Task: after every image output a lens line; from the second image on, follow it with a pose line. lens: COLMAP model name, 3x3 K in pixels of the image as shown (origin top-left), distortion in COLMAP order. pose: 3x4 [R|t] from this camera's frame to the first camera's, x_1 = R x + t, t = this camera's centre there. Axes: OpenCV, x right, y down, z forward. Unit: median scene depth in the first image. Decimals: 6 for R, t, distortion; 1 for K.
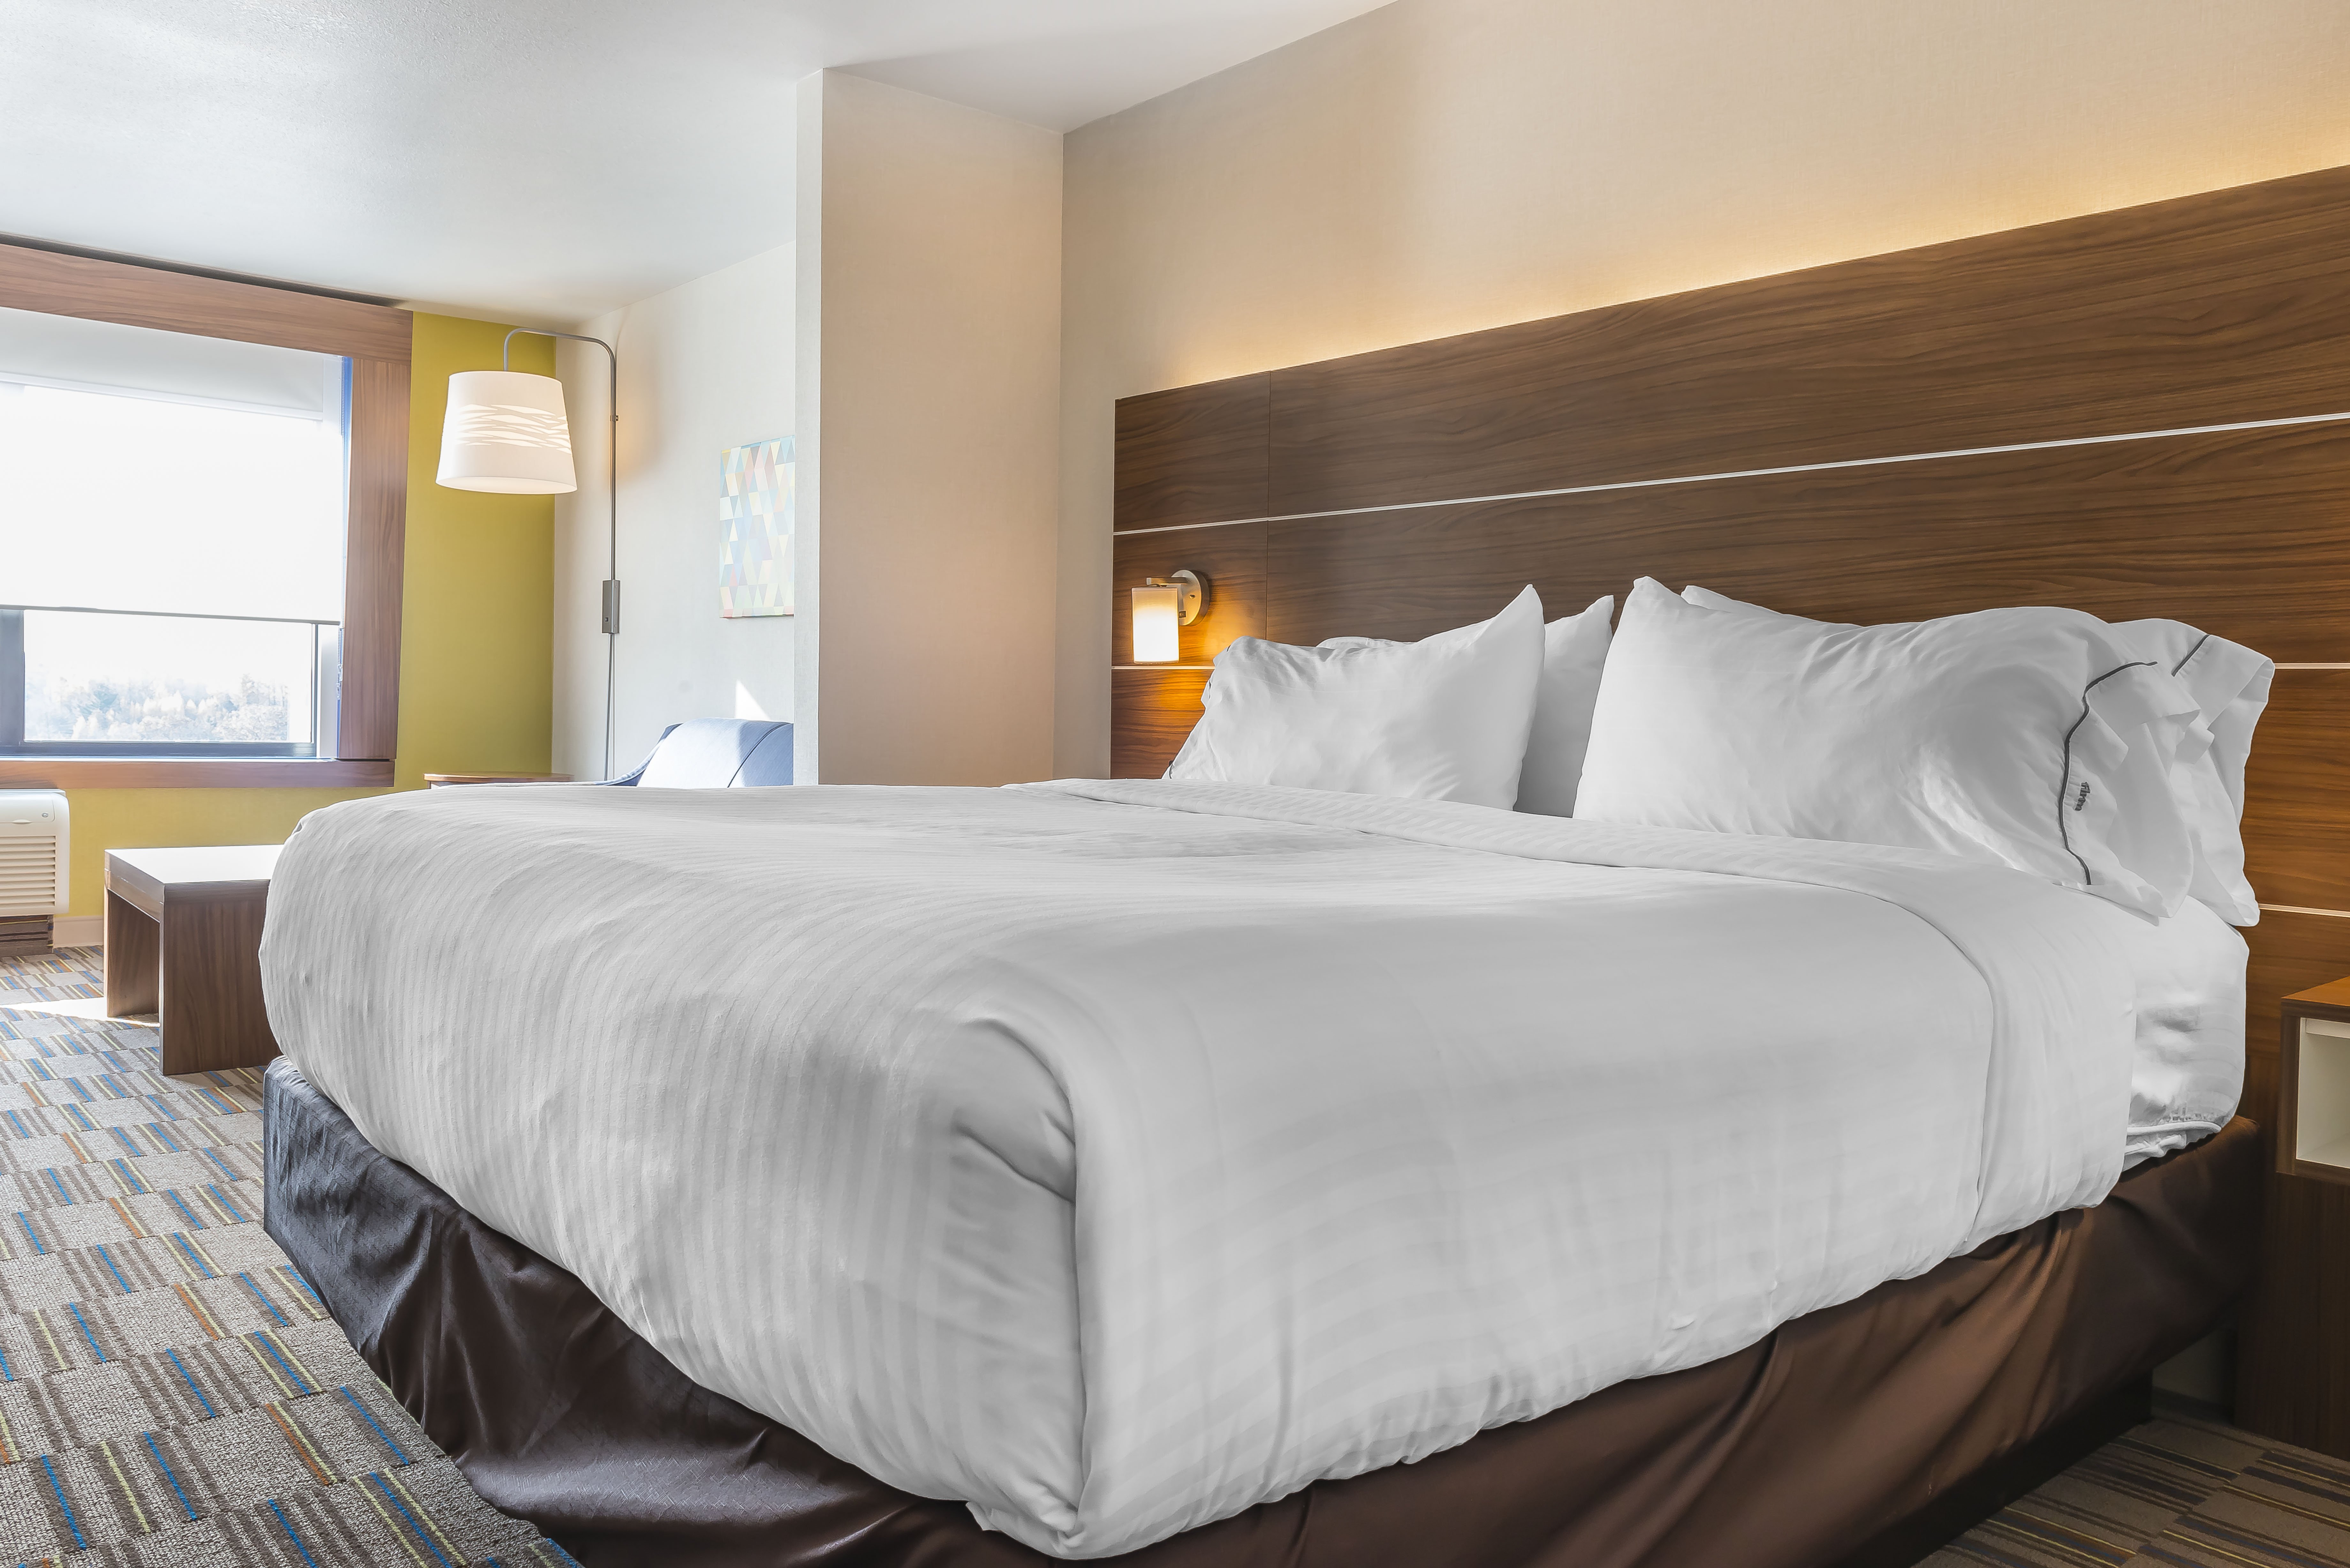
lens RADIAL K [[1627.0, 0, 1175.0], [0, 1627.0, 784.0], [0, 0, 1]] dist [-0.018543, -0.000045]
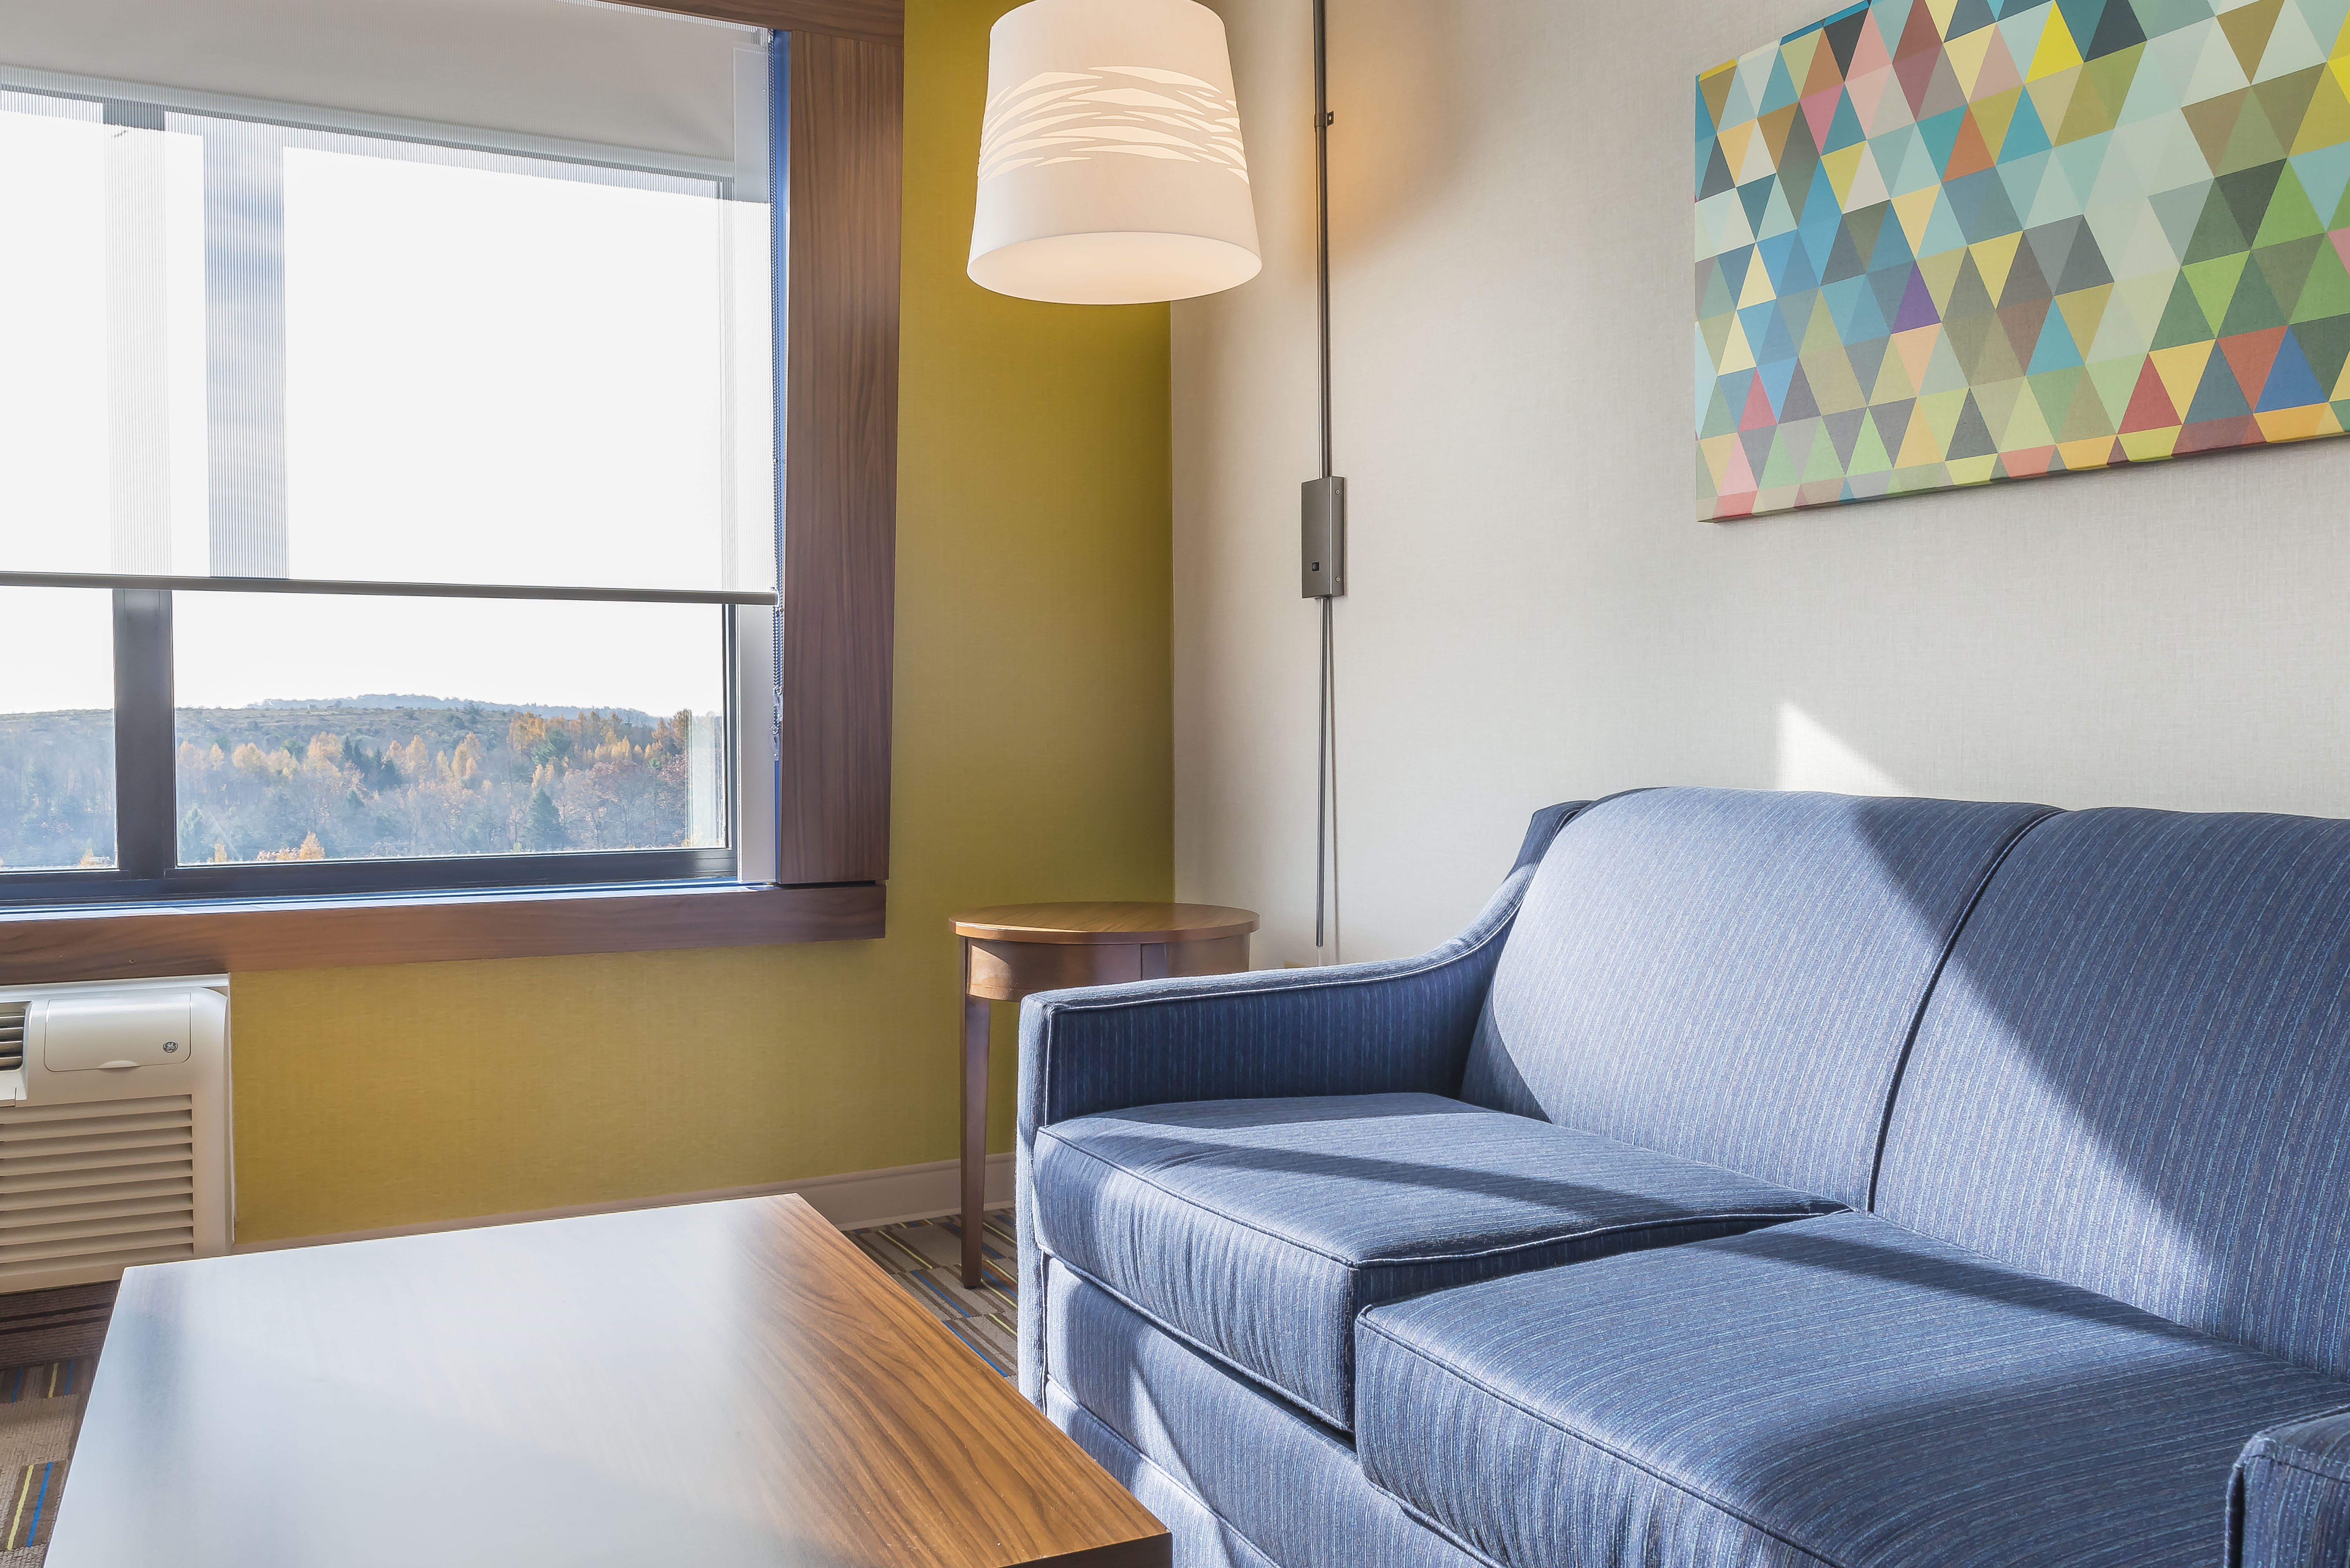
lens RADIAL K [[1768.3, 0, 1175.0], [0, 1768.3, 784.0], [0, 0, 1]] dist [-0.011178, 0.133549]
pose [[0.967203, -0.025914, -0.252680, -0.268111], [0.022449, 0.999610, -0.016588, -0.033816], [0.253012, 0.010371, 0.967408, 0.519448]]
